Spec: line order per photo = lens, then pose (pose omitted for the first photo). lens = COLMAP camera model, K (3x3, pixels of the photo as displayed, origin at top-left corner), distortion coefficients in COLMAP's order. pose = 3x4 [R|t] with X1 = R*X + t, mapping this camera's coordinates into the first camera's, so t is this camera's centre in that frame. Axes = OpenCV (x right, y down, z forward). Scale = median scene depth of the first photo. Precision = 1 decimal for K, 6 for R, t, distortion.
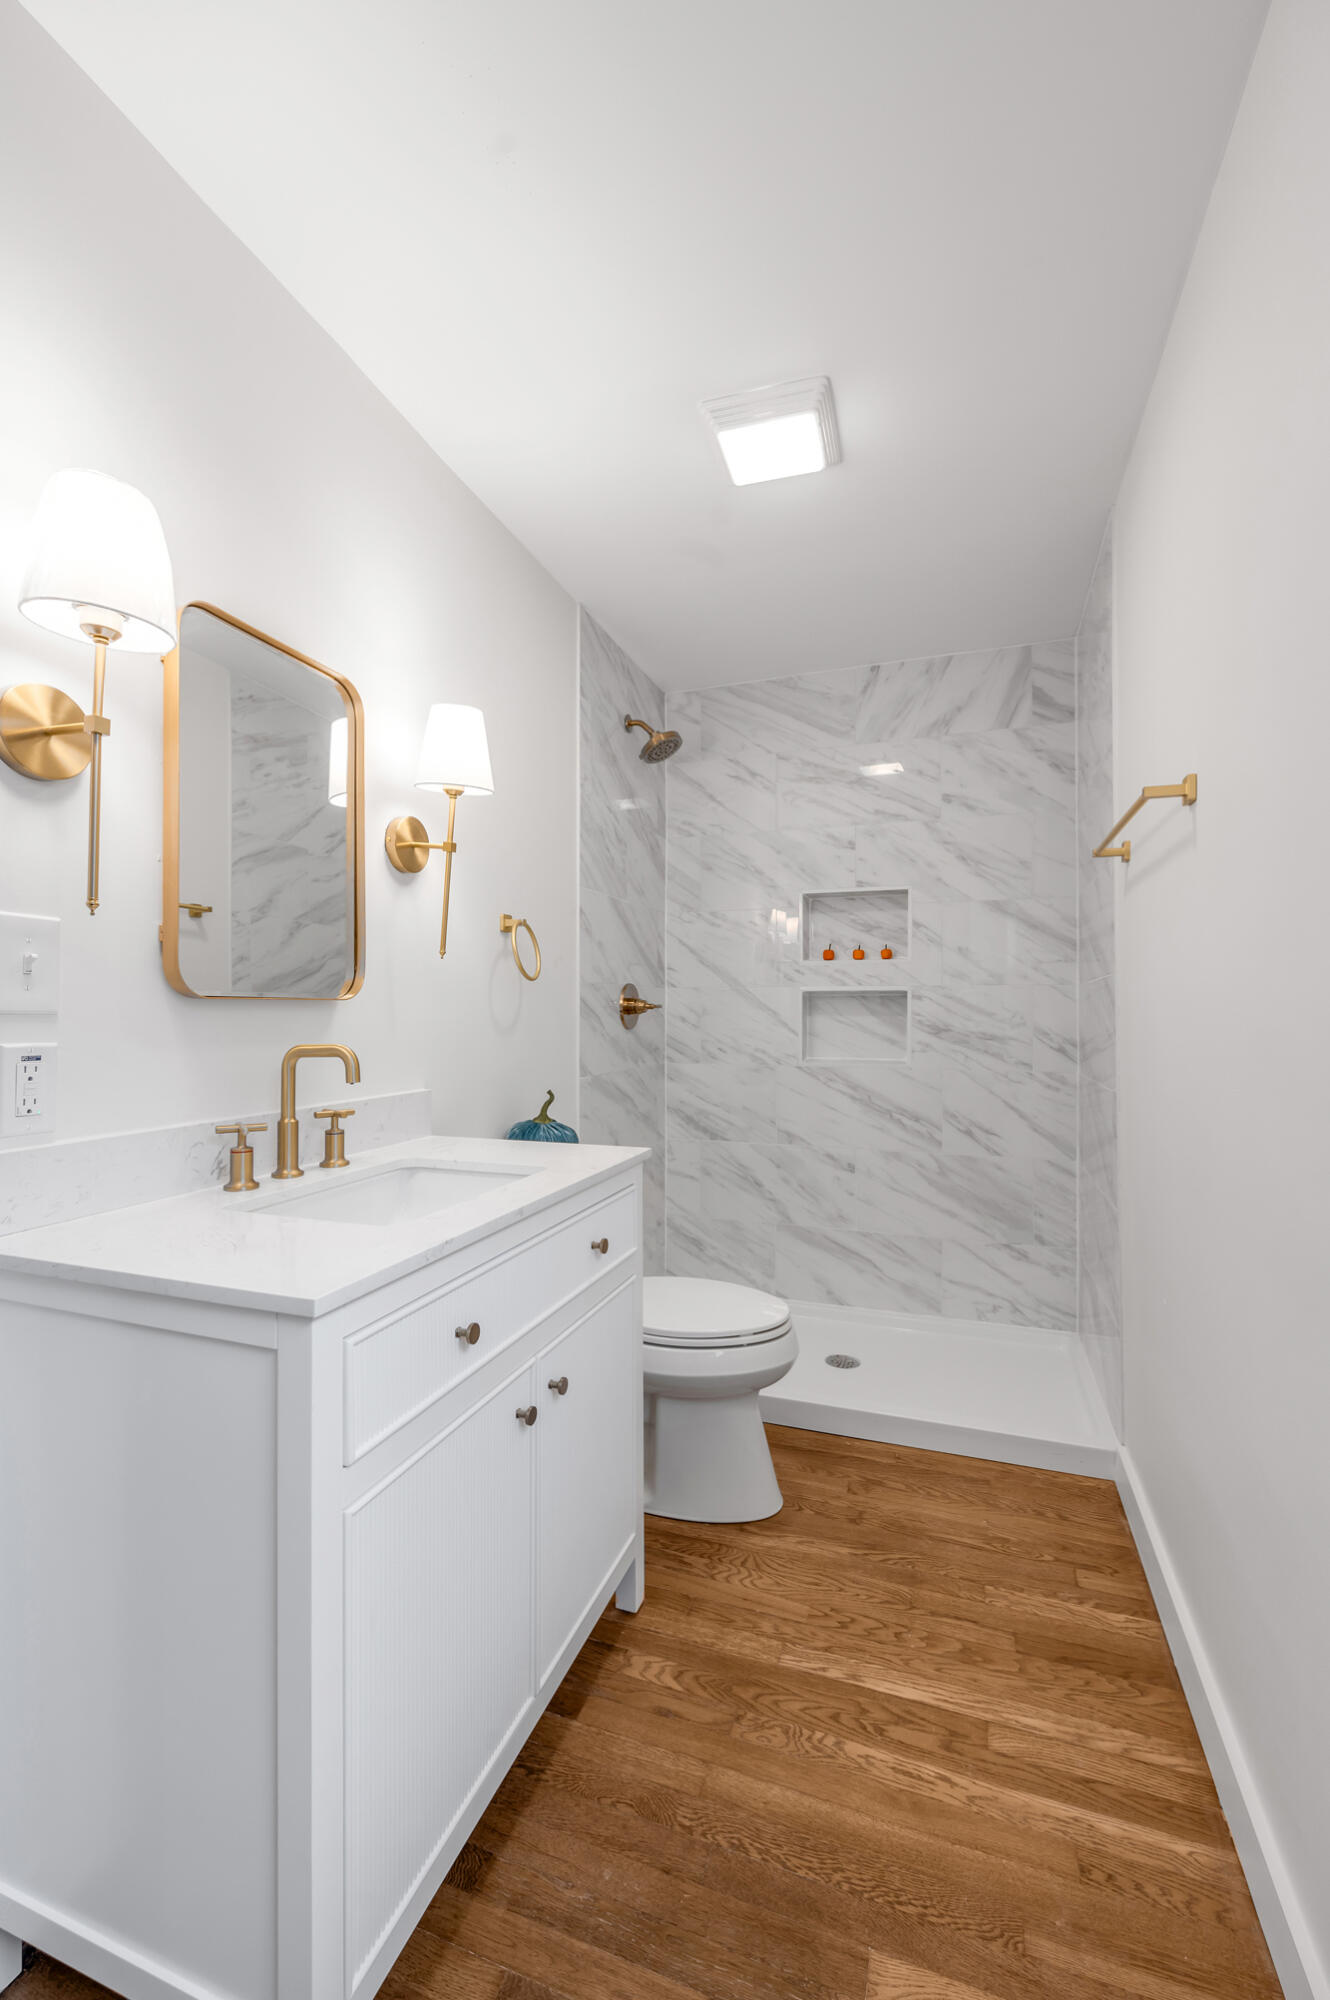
lens RADIAL K [[882.3, 0, 650.7], [0, 882.3, 1006.8], [0, 0, 1]] dist [-0.001862, 0.000092]
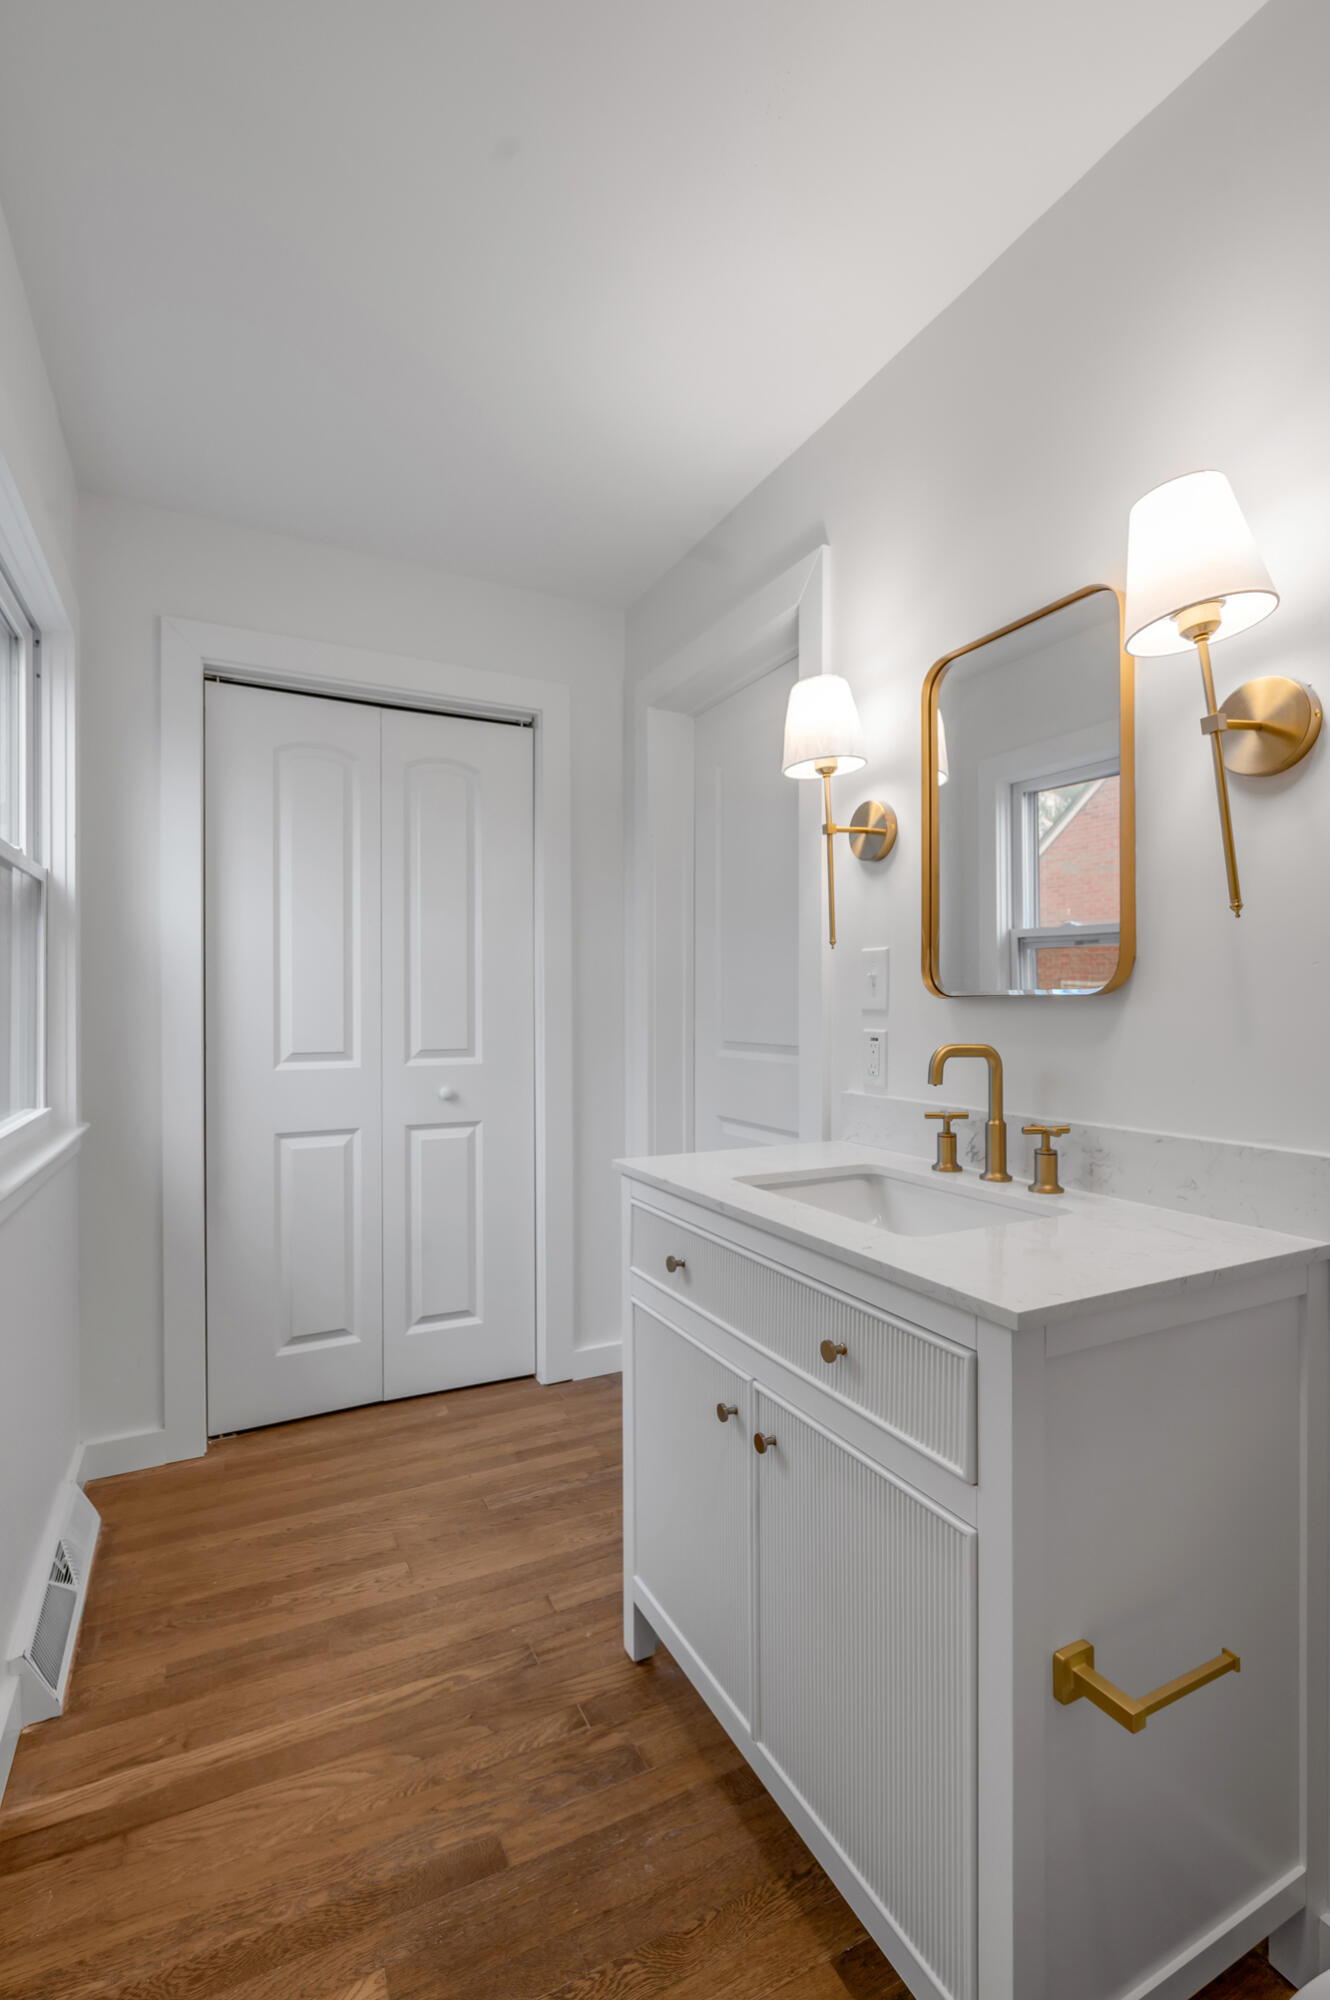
lens RADIAL K [[882.3, 0, 650.7], [0, 882.3, 1006.8], [0, 0, 1]] dist [-0.001862, 0.000092]
pose [[-0.702363, 0.001404, -0.711817, 0.644679], [0.006669, 0.999967, -0.004608, 0.004539], [0.711787, -0.007984, -0.702350, 1.664963]]
